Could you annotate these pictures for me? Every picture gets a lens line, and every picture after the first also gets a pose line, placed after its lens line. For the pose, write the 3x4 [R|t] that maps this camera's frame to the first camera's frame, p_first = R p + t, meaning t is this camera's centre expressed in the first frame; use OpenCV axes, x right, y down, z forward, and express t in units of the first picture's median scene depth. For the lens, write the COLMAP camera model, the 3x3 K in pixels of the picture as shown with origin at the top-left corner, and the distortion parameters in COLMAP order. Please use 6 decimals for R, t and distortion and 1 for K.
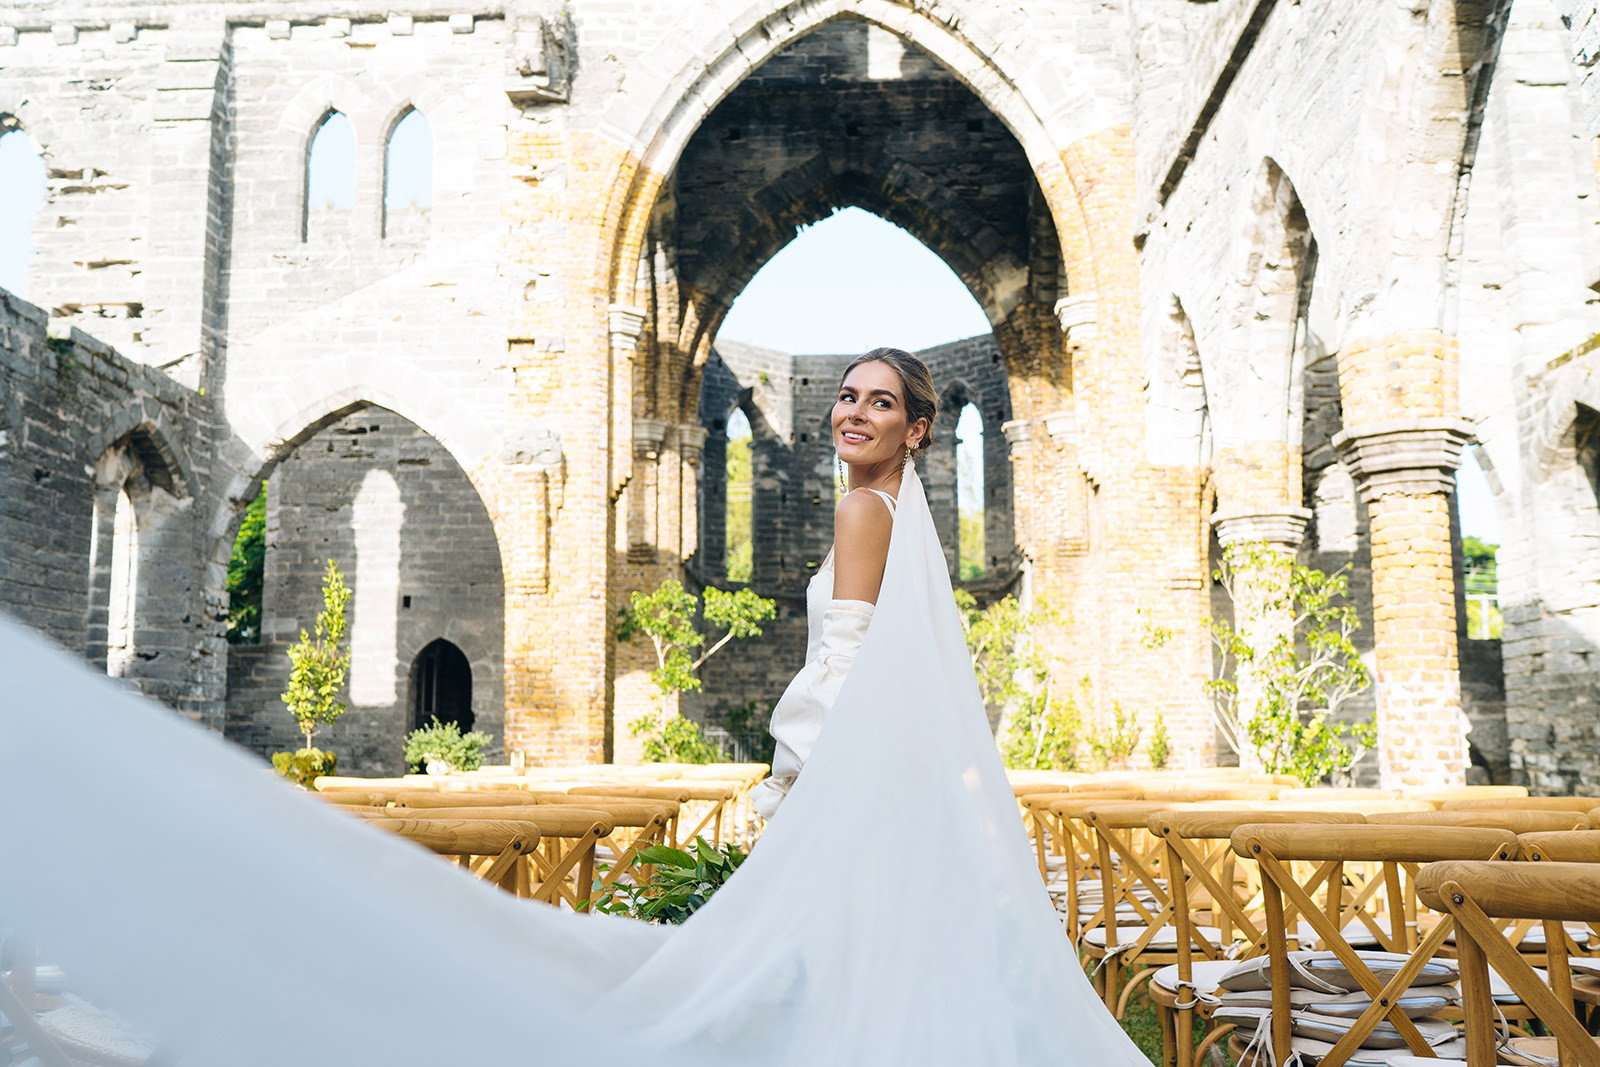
lens RADIAL K [[1537.6, 0, 800.0], [0, 1537.6, 533.5], [0, 0, 1]] dist [-0.007926, 0.000244]
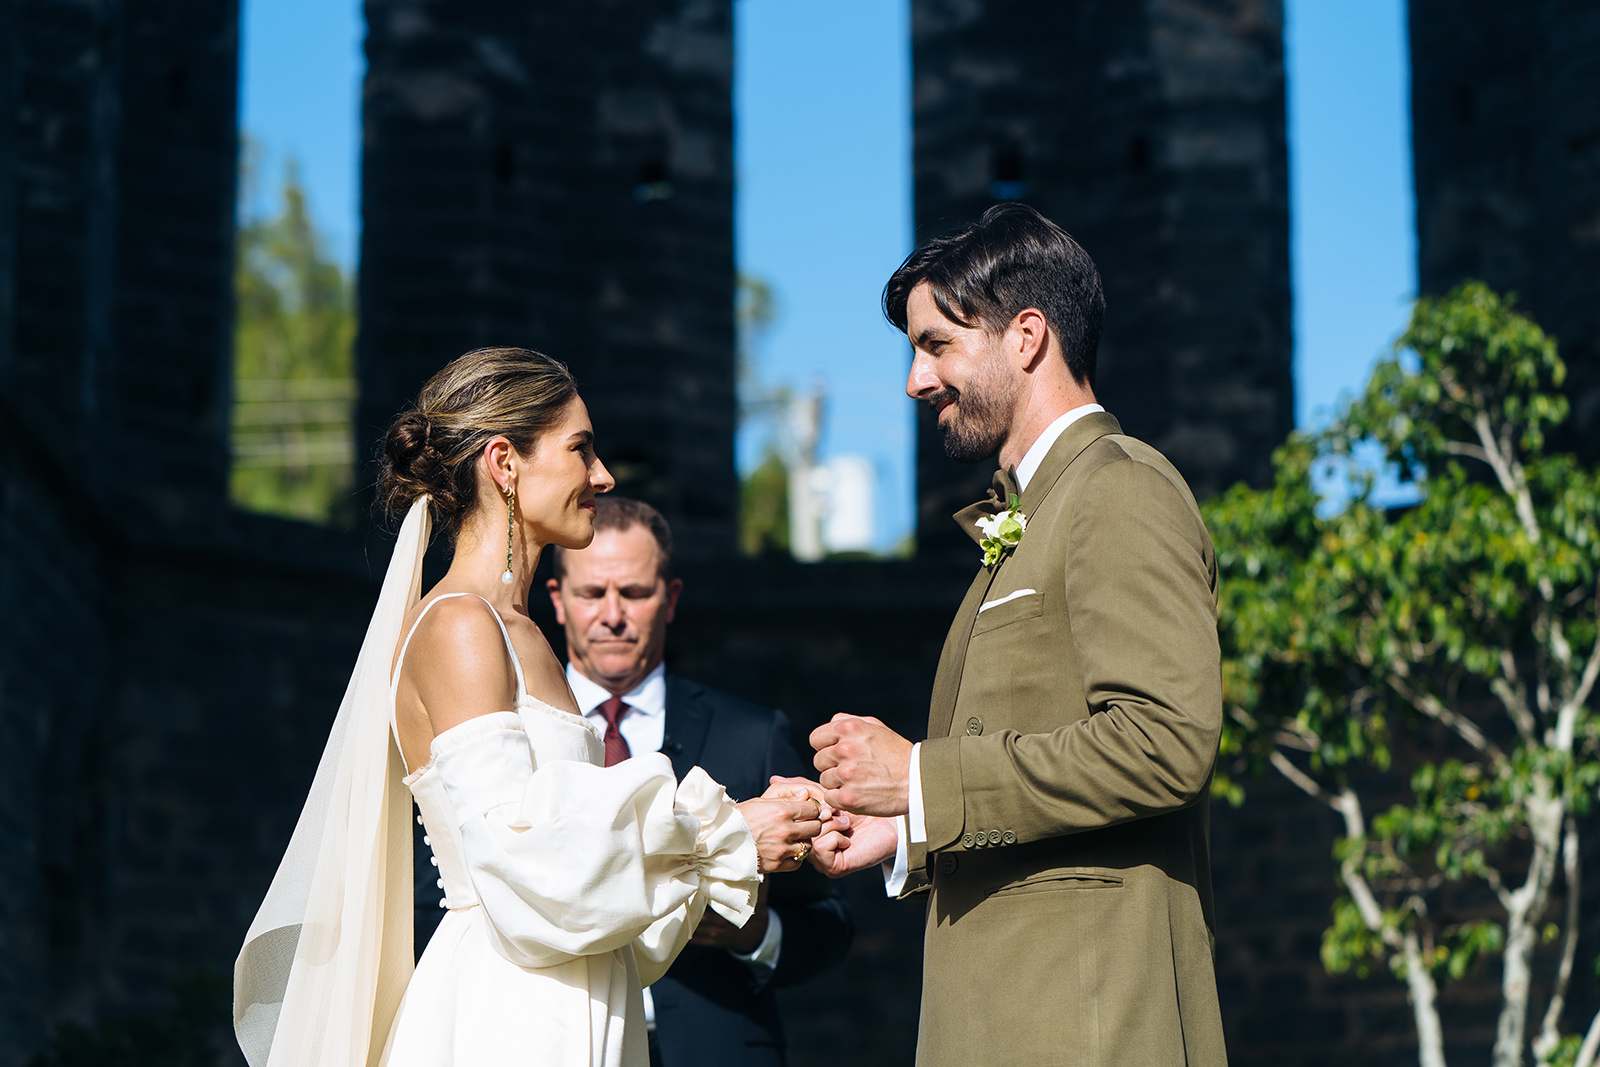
lens RADIAL K [[4229.9, 0, 800.0], [0, 4229.9, 533.5], [0, 0, 1]] dist [-0.121097, 0.631685]
pose [[0.999449, 0.005226, 0.032773, 0.023670], [-0.003537, 0.998674, -0.051362, 0.117615], [-0.032998, 0.051218, 0.998142, 0.755567]]
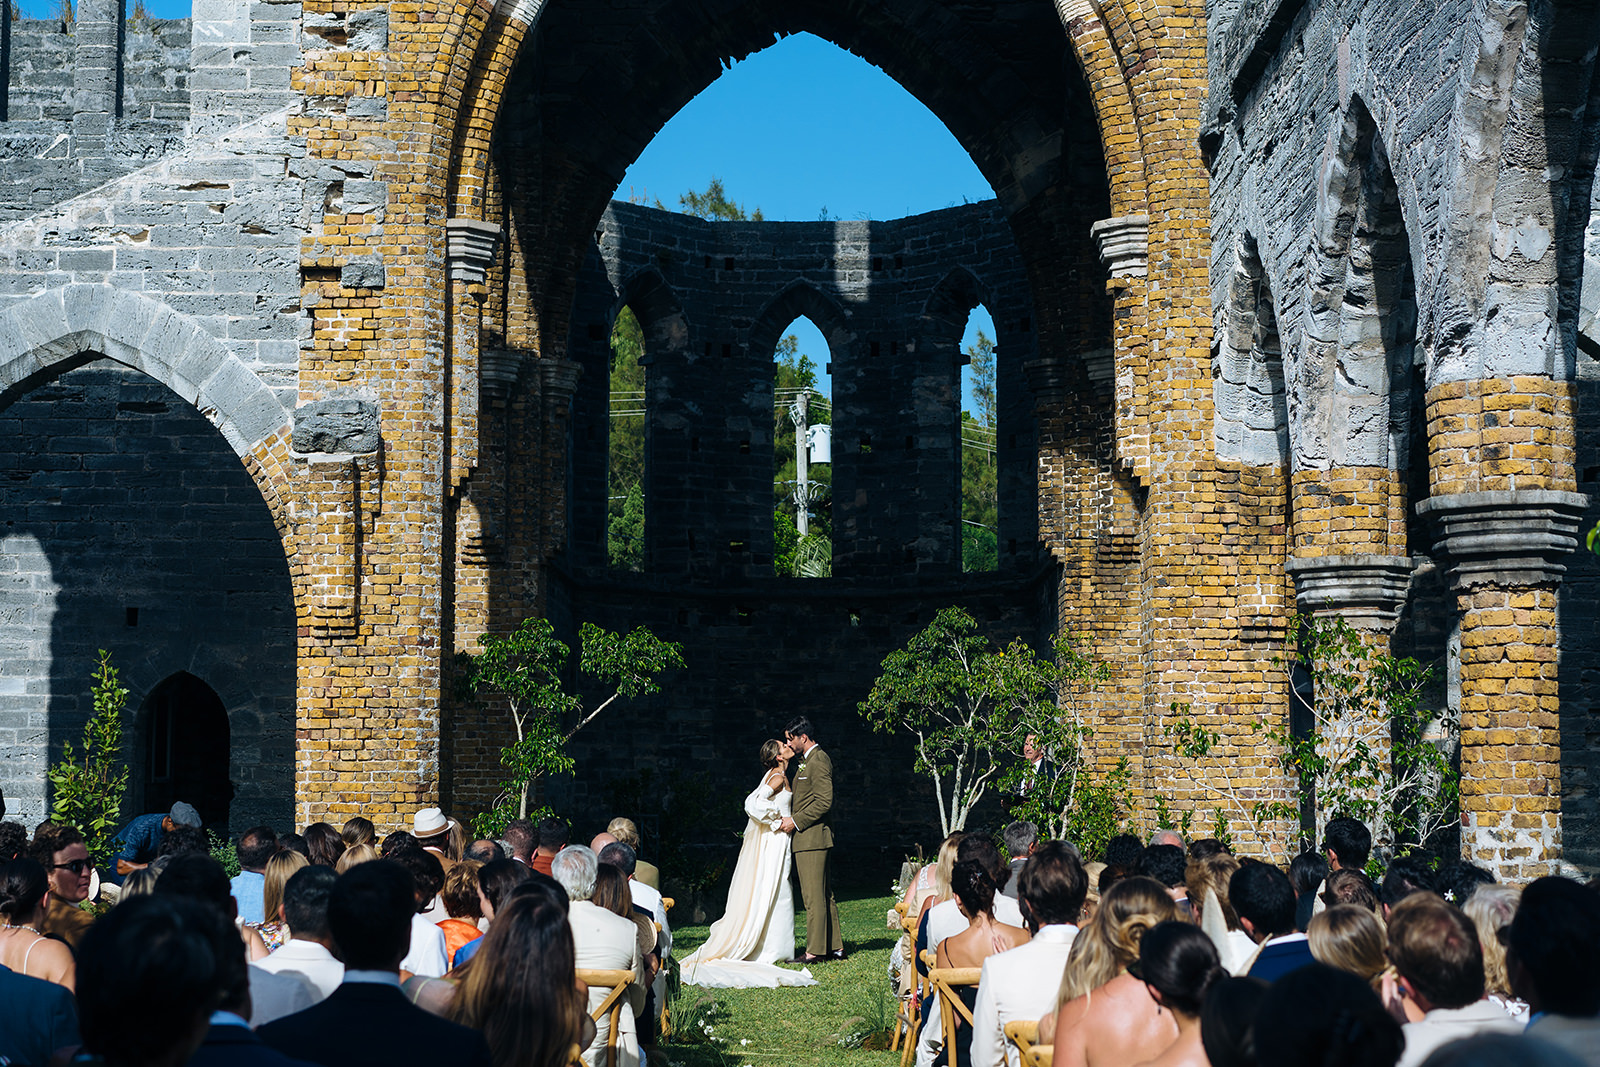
lens RADIAL K [[2520.7, 0, 800.0], [0, 2520.7, 533.5], [0, 0, 1]] dist [-0.023637, -0.074957]
pose [[0.999393, 0.010783, 0.033139, -0.001609], [-0.012123, 0.999105, 0.040519, -0.054759], [-0.032673, -0.040896, 0.998629, -0.142952]]
